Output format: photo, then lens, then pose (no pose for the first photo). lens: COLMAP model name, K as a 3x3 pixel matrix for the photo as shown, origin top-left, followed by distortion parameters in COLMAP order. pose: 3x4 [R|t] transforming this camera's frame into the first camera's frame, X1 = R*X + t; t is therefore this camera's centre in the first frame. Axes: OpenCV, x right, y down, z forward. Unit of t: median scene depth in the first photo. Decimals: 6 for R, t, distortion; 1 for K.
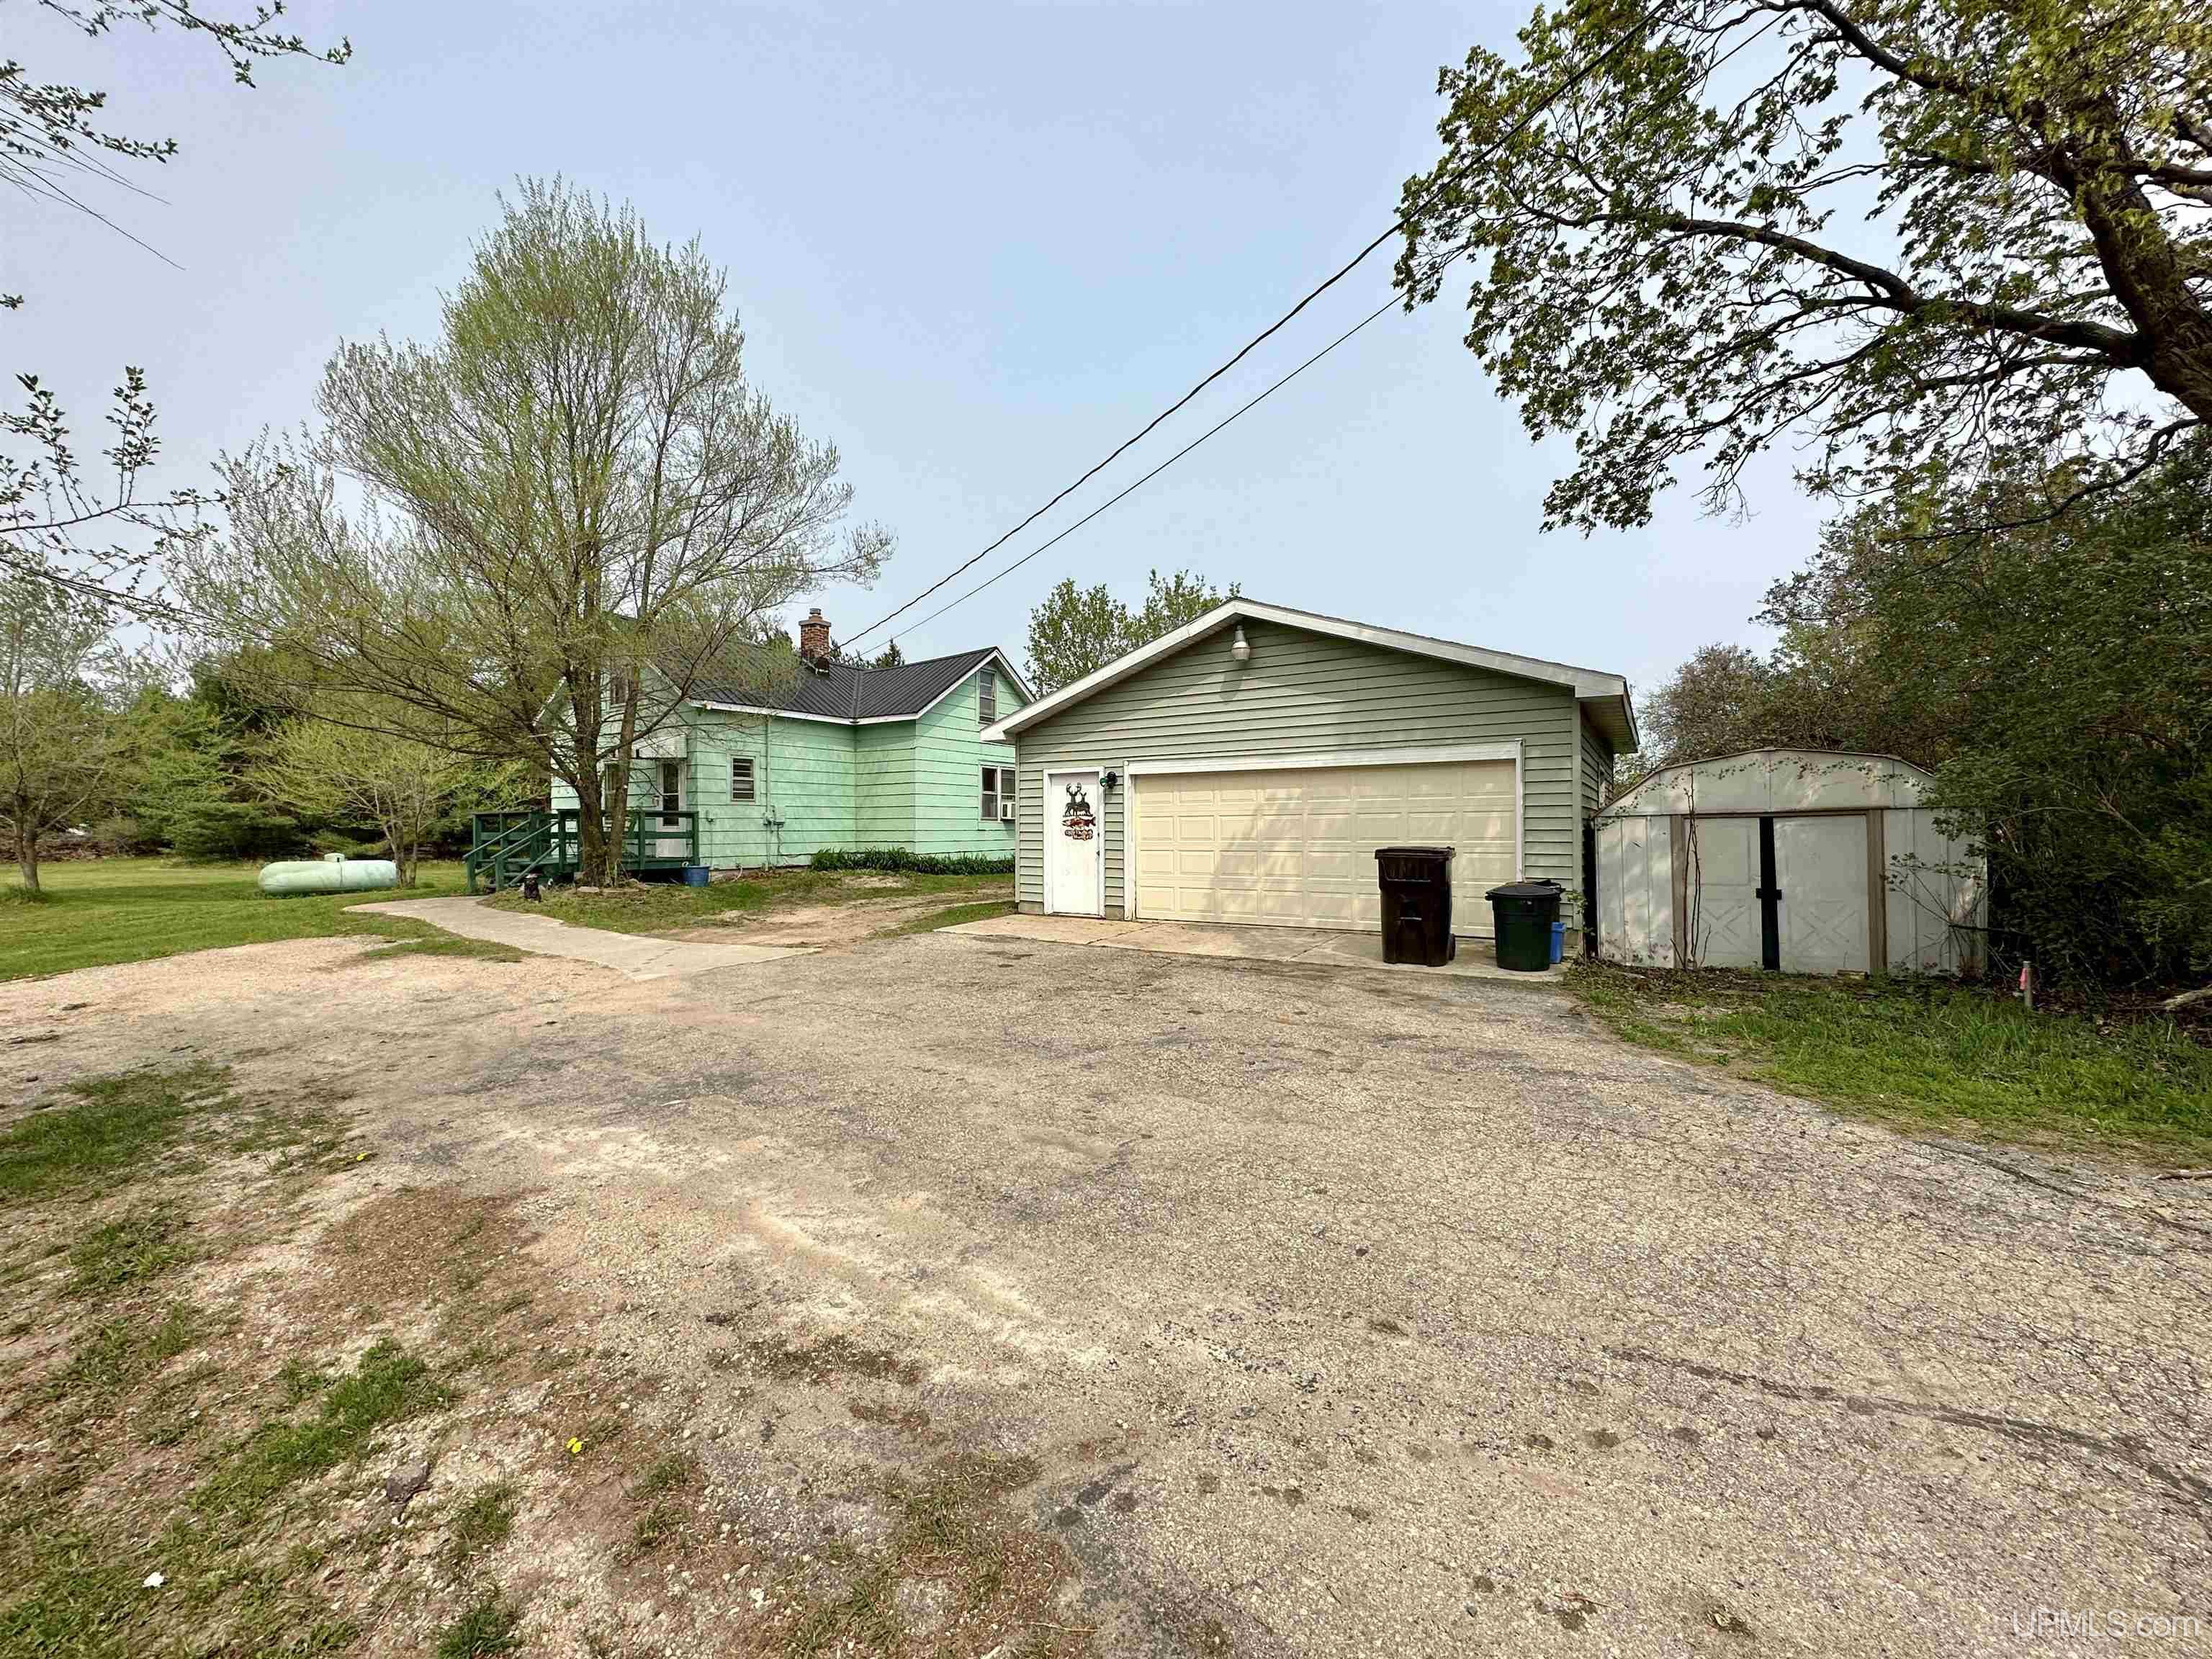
lens RADIAL K [[887.2, 0, 1107.7], [0, 887.2, 831.4], [0, 0, 1]] dist [0.004076, 0.000101]
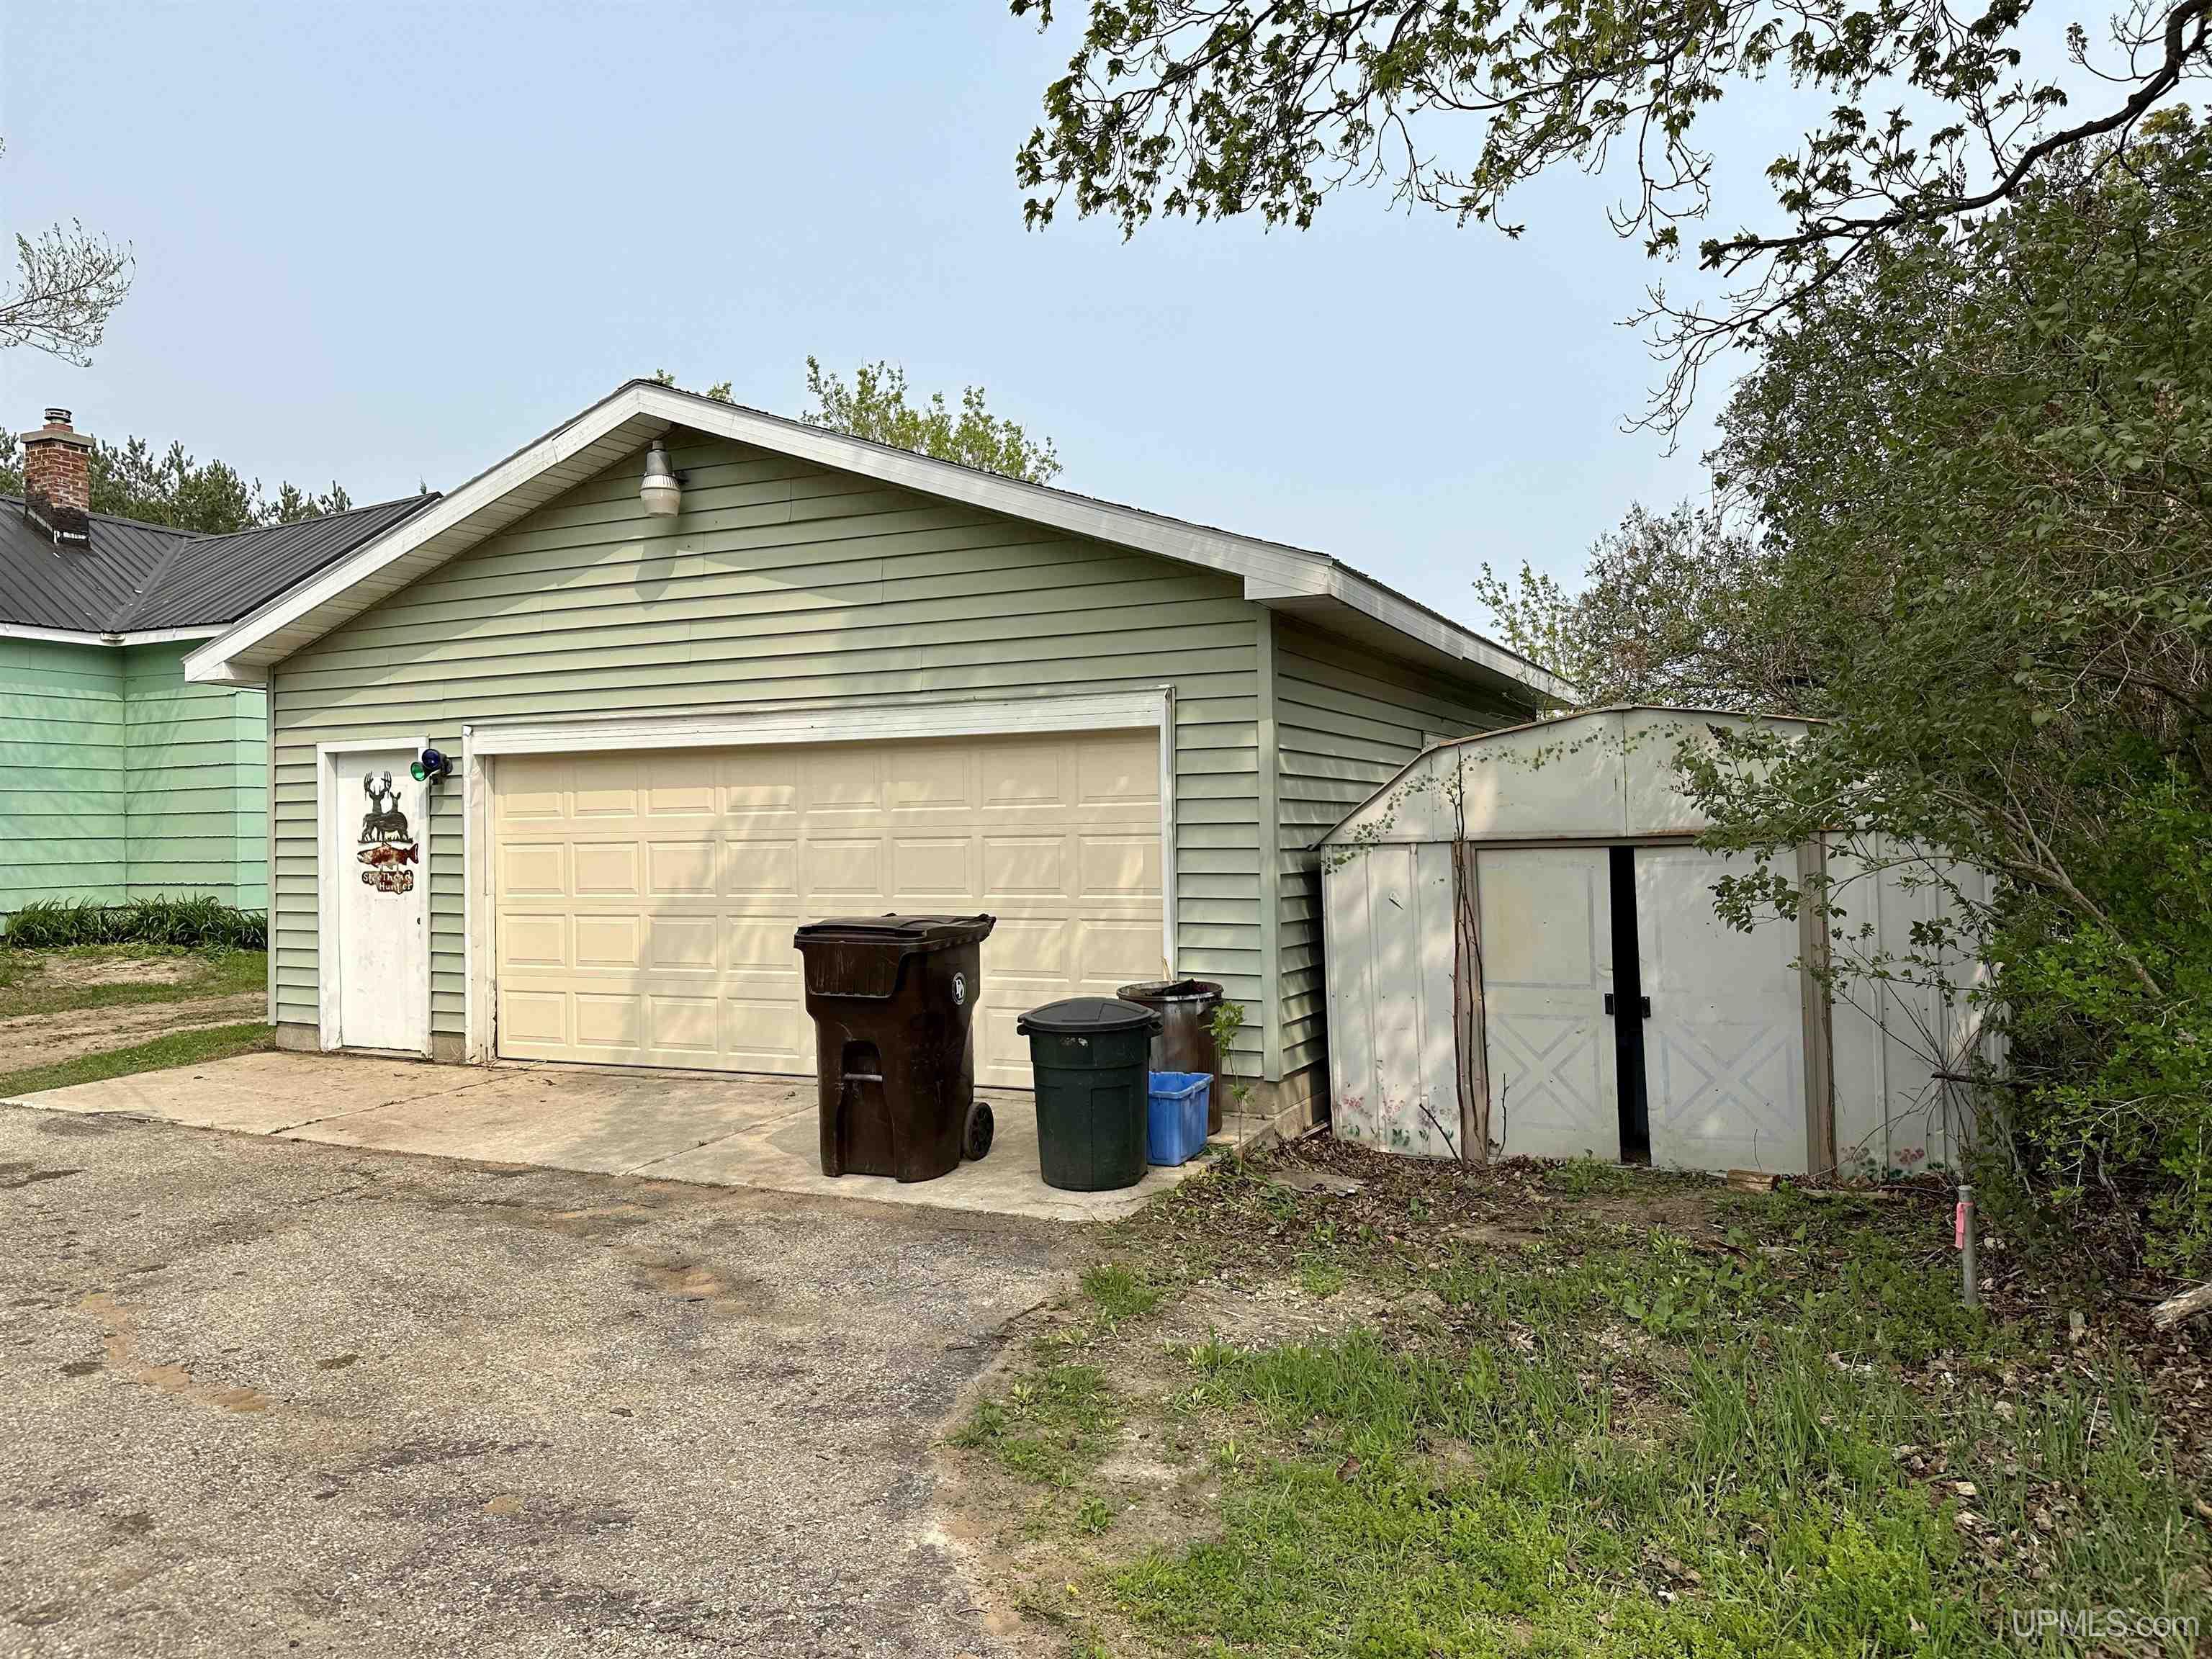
lens RADIAL K [[1549.3, 0, 1106.1], [0, 1549.3, 822.1], [0, 0, 1]] dist [0.042923, -0.012904]
pose [[0.993926, -0.006885, 0.109838, 0.290532], [0.008106, 0.999910, -0.010673, -0.017986], [-0.109754, 0.011498, 0.993892, 0.146220]]
